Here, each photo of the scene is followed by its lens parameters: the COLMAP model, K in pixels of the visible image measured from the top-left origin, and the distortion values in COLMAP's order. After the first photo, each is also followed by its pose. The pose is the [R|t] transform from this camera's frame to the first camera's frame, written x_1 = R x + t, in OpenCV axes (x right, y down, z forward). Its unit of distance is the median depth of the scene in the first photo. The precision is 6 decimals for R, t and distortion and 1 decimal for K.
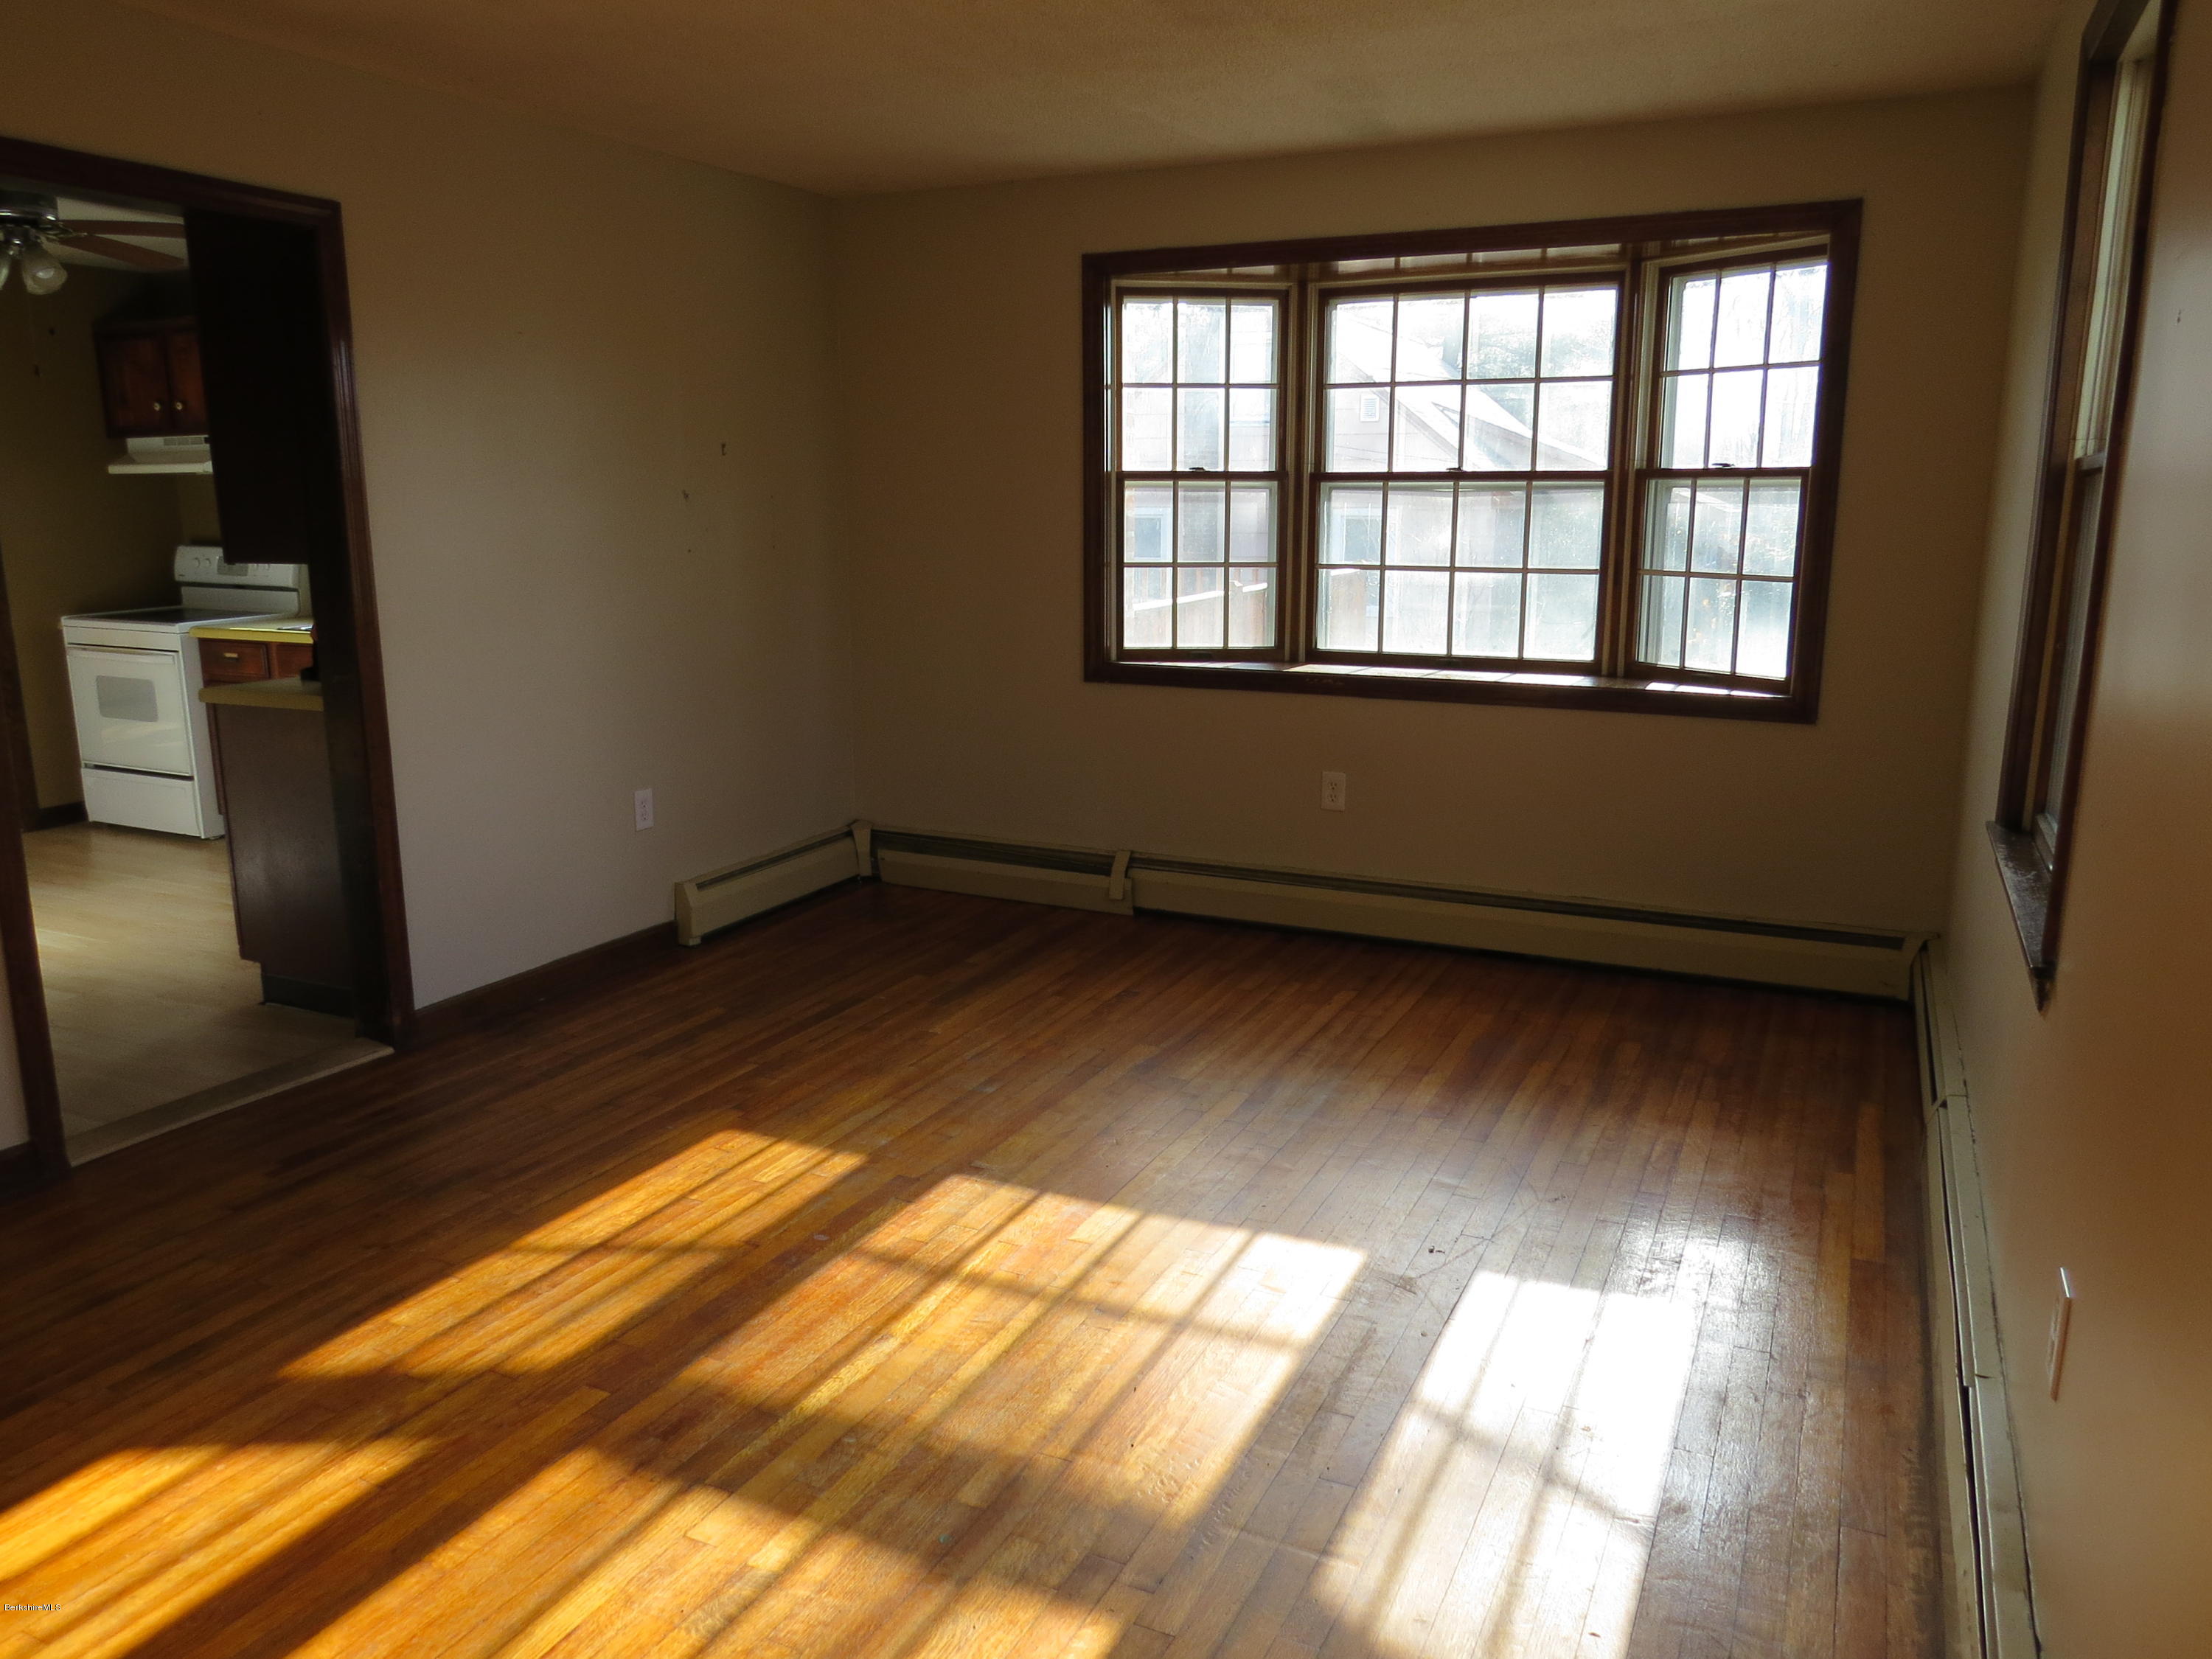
lens RADIAL K [[1585.5, 0, 1103.5], [0, 1585.5, 830.7], [0, 0, 1]] dist [-0.018332, 0.005259]
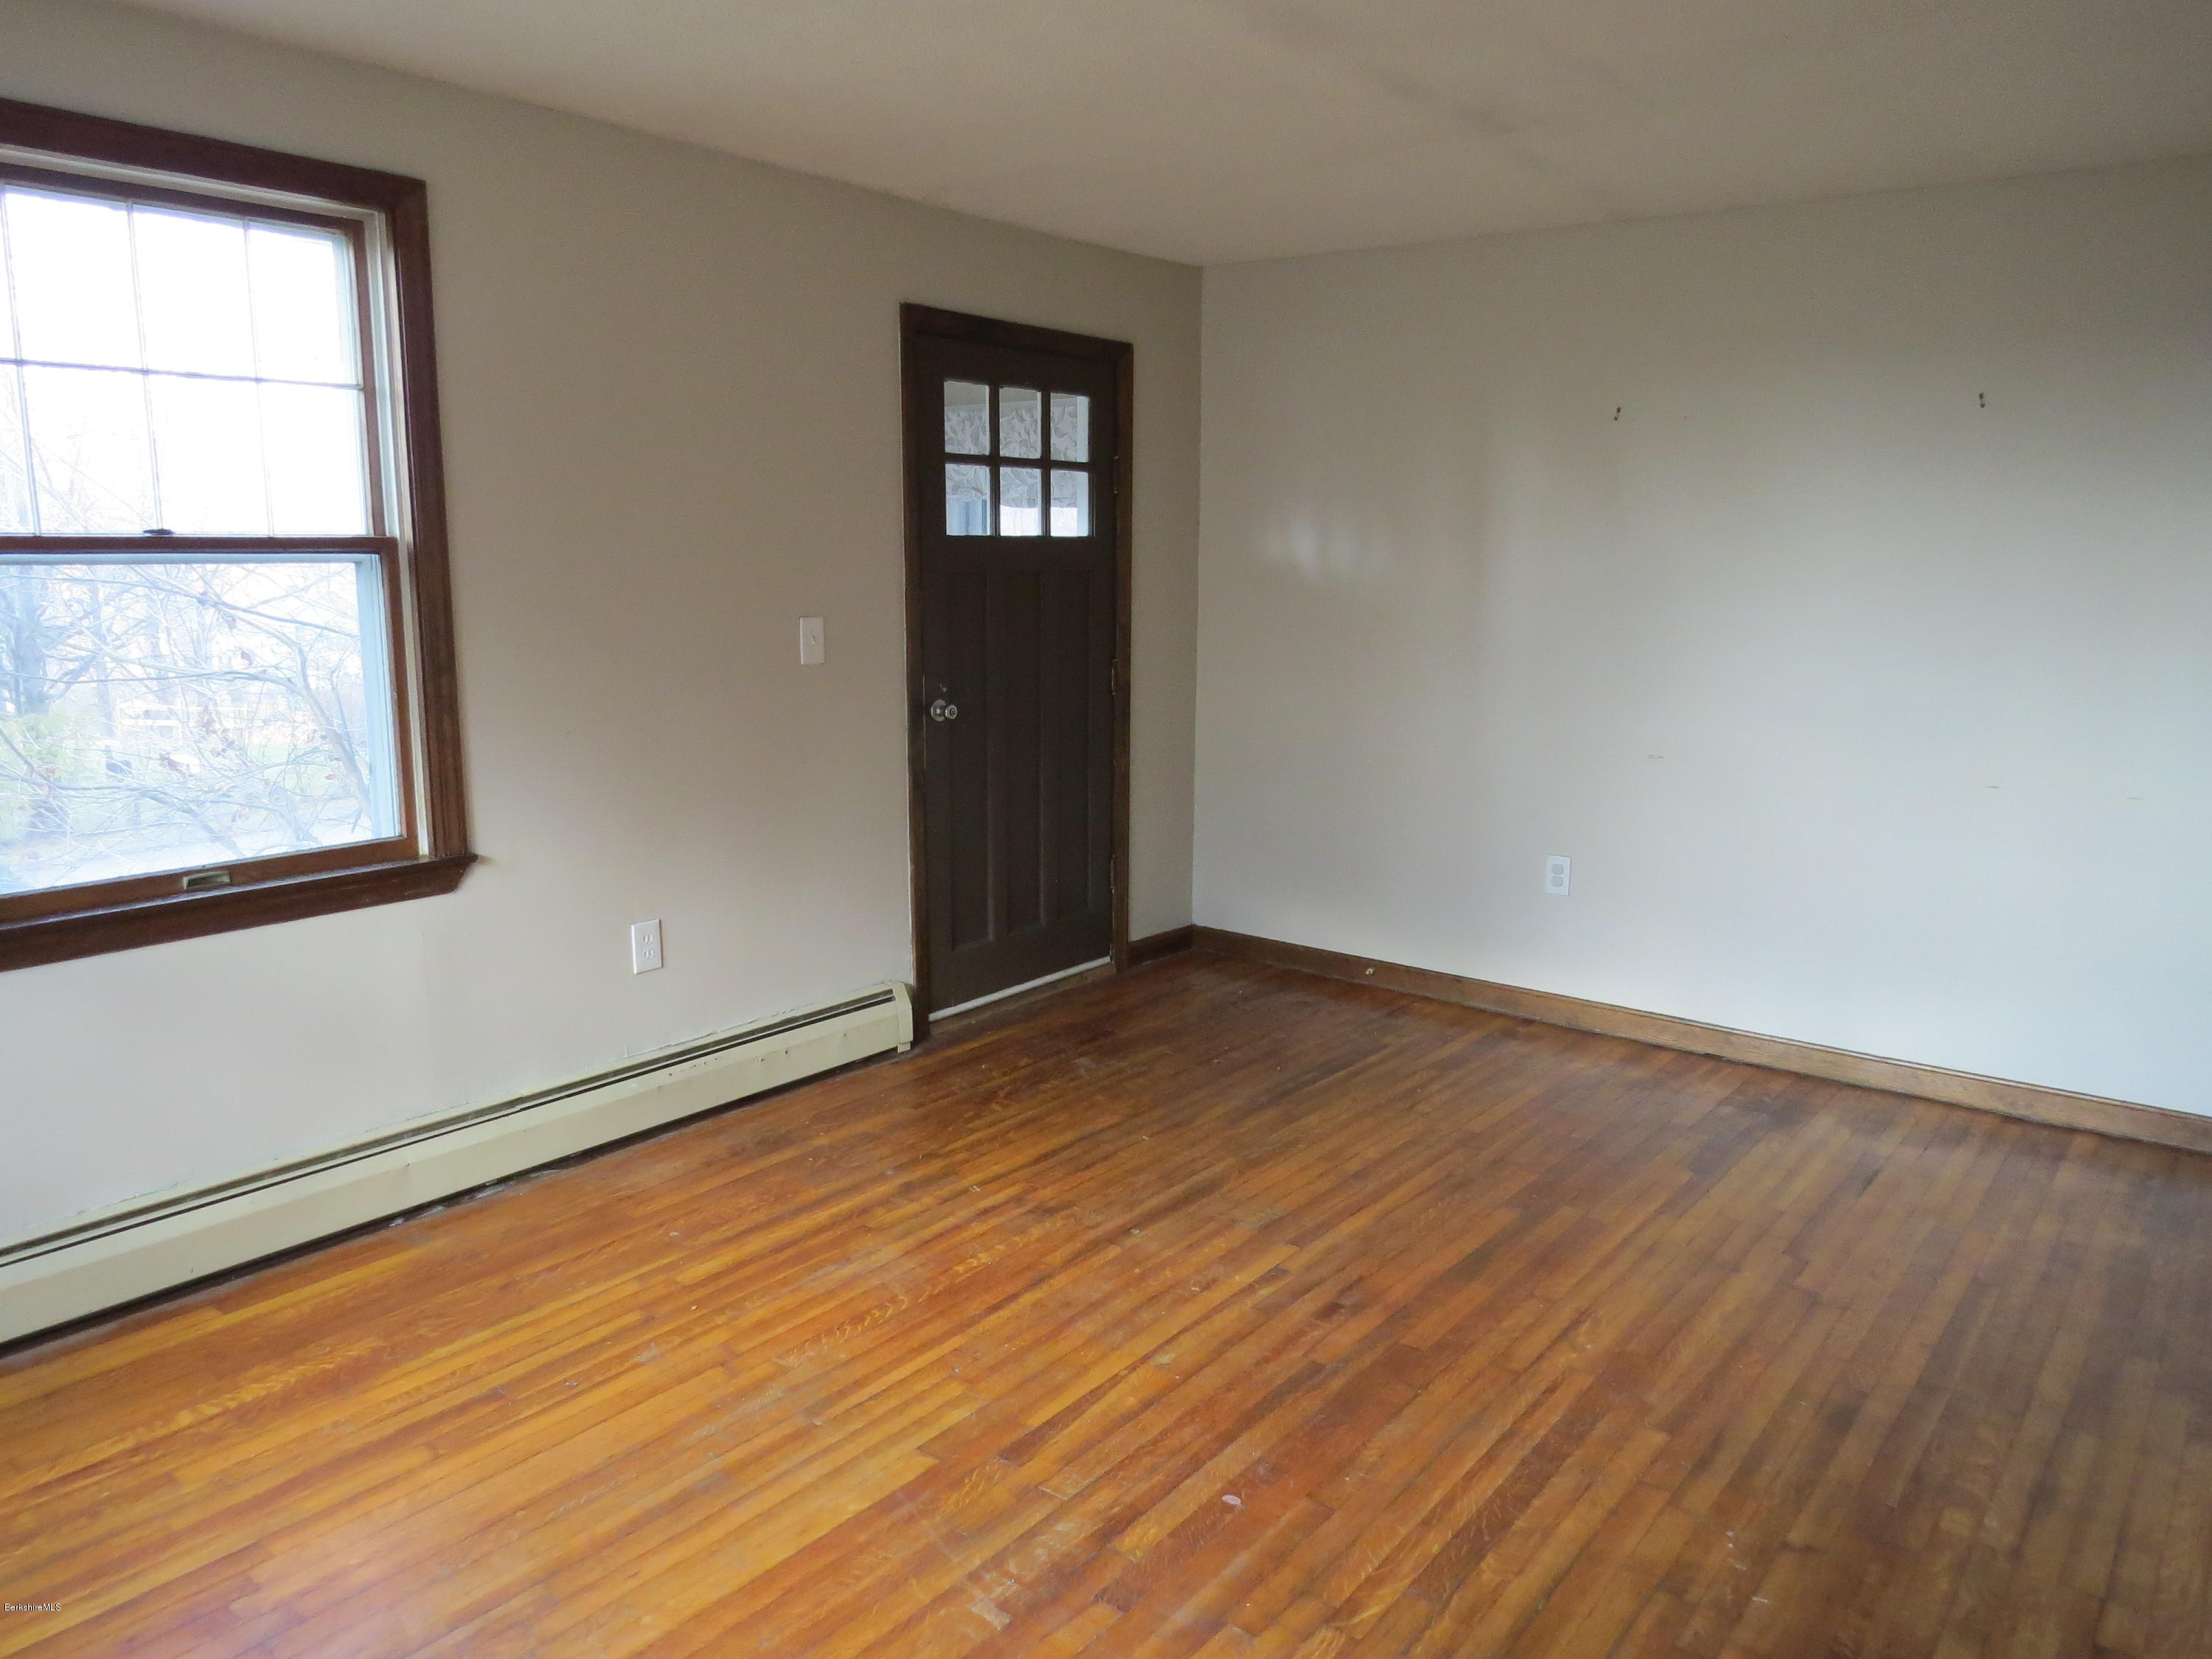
lens RADIAL K [[1585.5, 0, 1103.5], [0, 1585.5, 830.7], [0, 0, 1]] dist [-0.018332, 0.005259]
pose [[-0.977942, -0.041922, 0.204627, -0.175916], [0.038615, 0.926481, 0.374356, -0.240600], [-0.205277, 0.374000, -0.904426, 1.071505]]
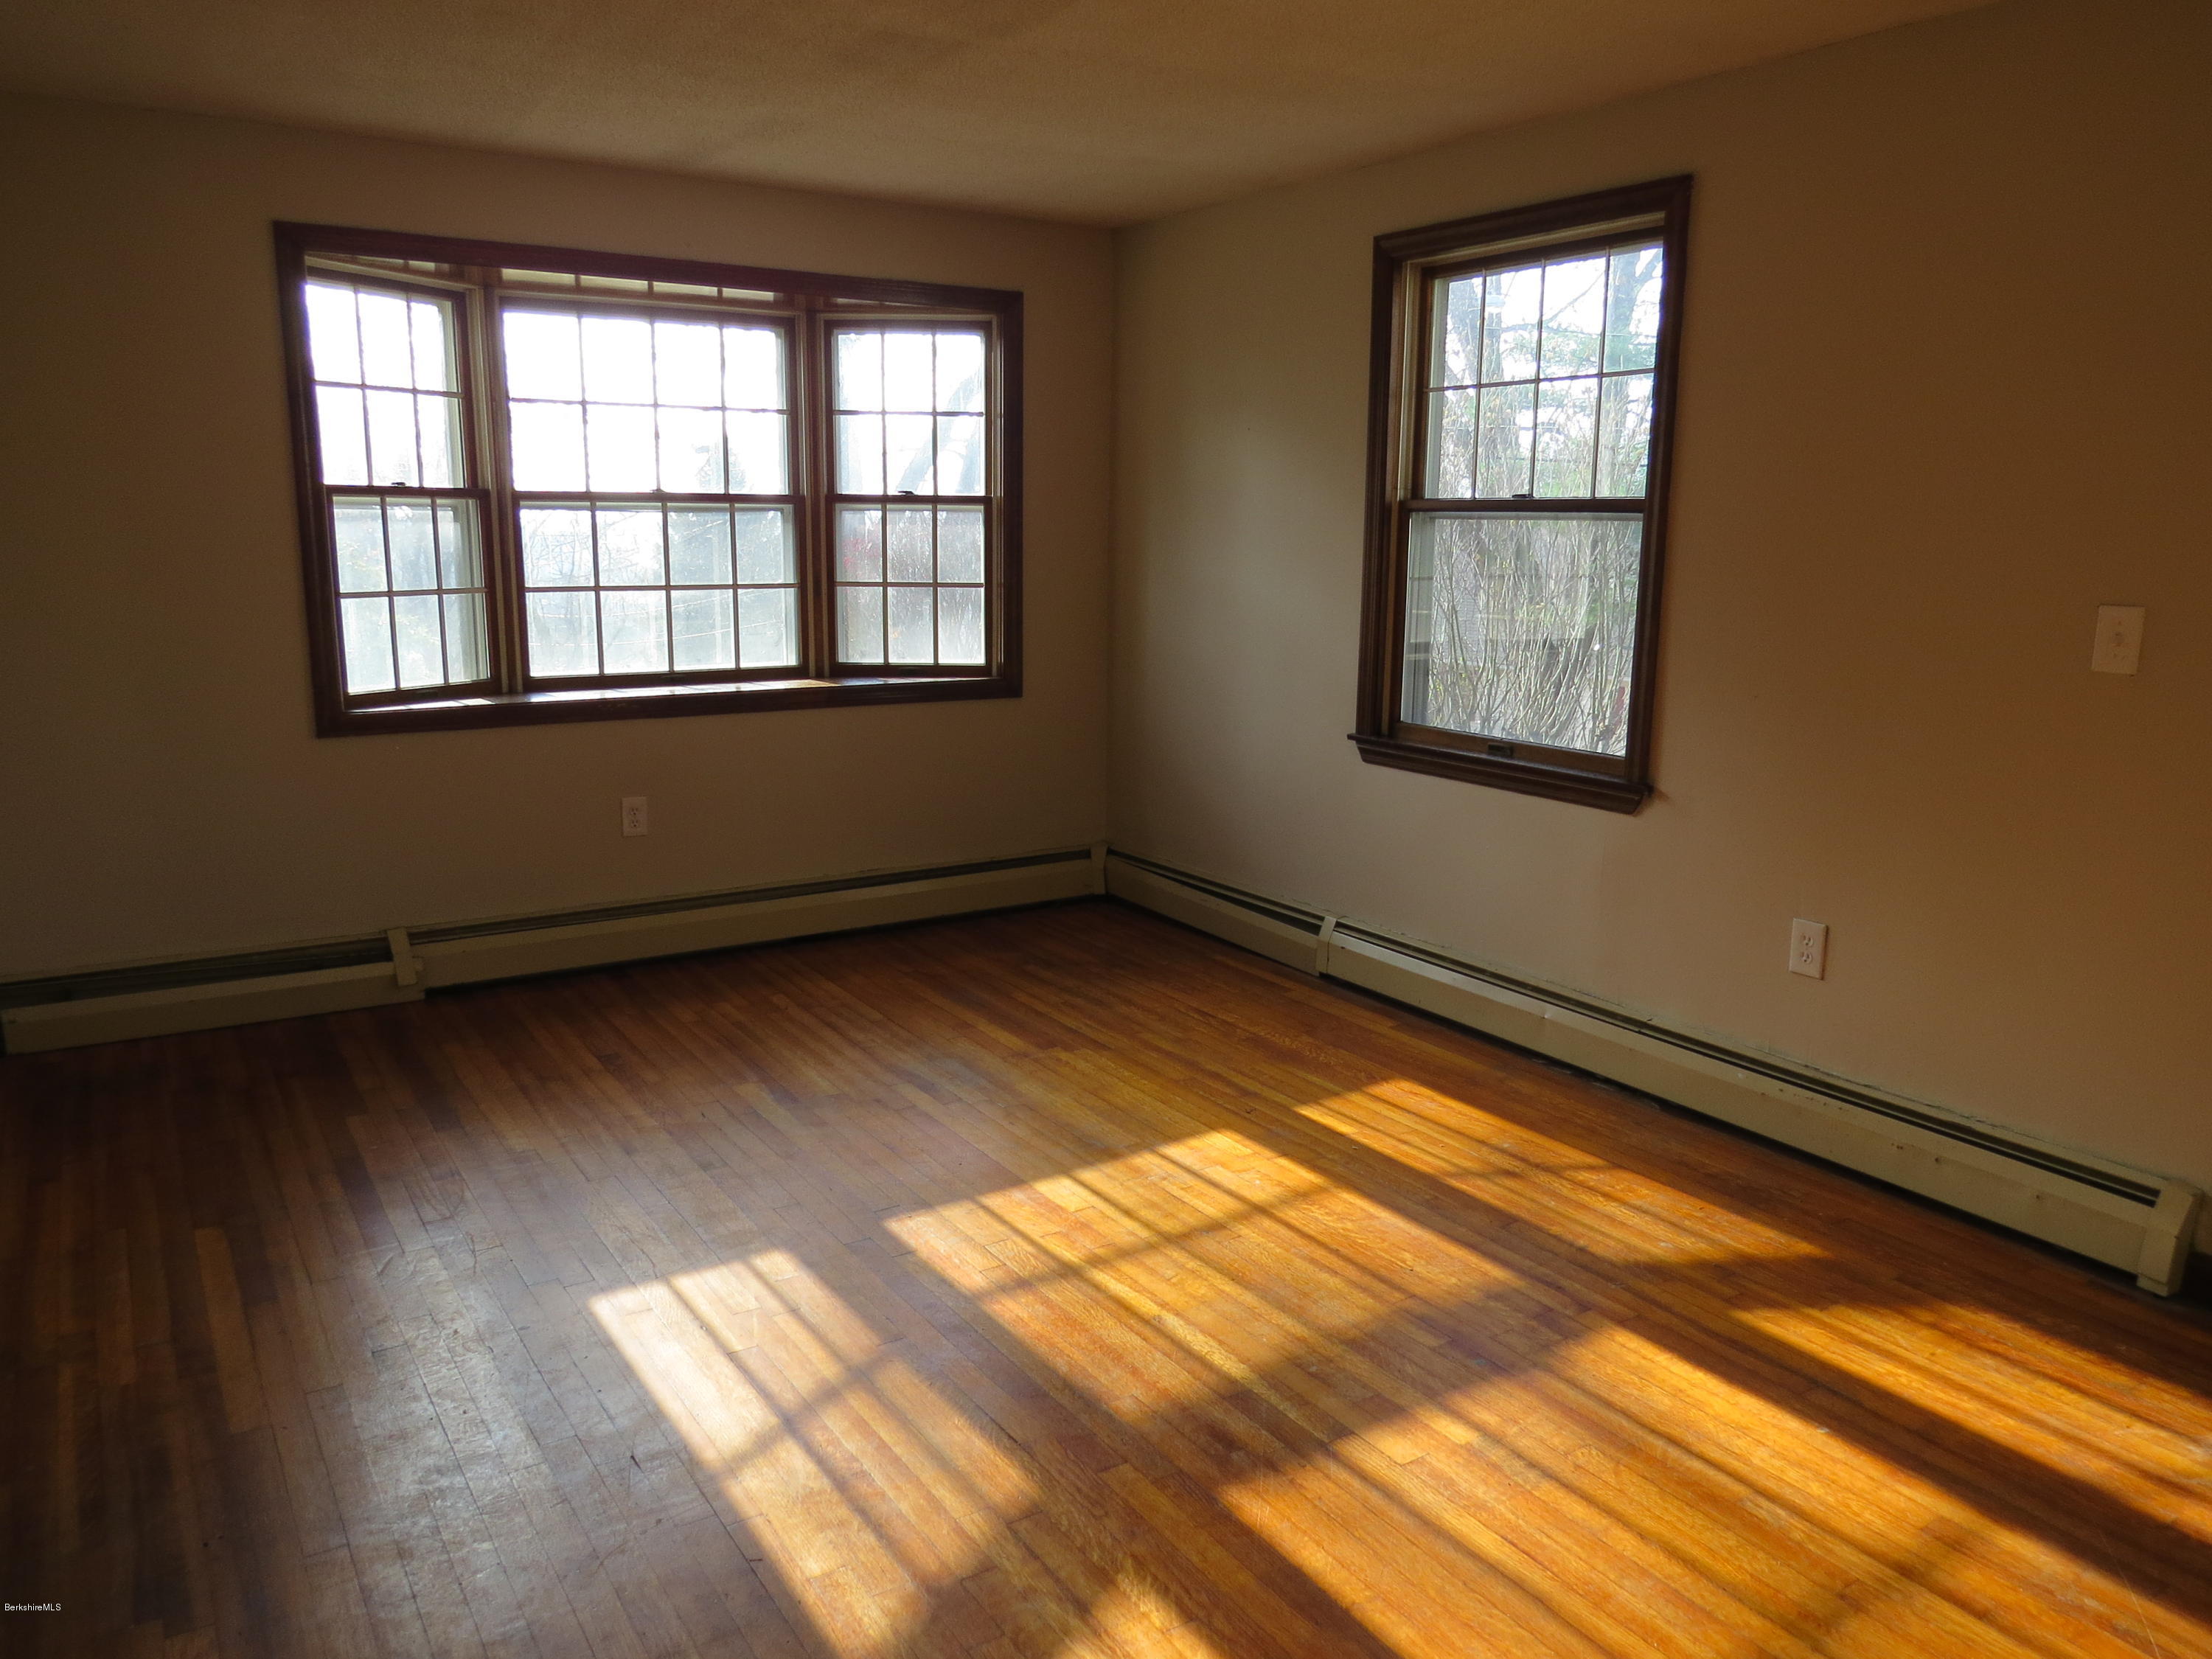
lens RADIAL K [[1585.5, 0, 1103.5], [0, 1585.5, 830.7], [0, 0, 1]] dist [-0.018332, 0.005259]
pose [[0.517369, -0.158956, 0.840870, -0.576052], [0.167178, 0.982439, 0.082857, -0.053228], [-0.839274, 0.097707, 0.534857, 0.253935]]
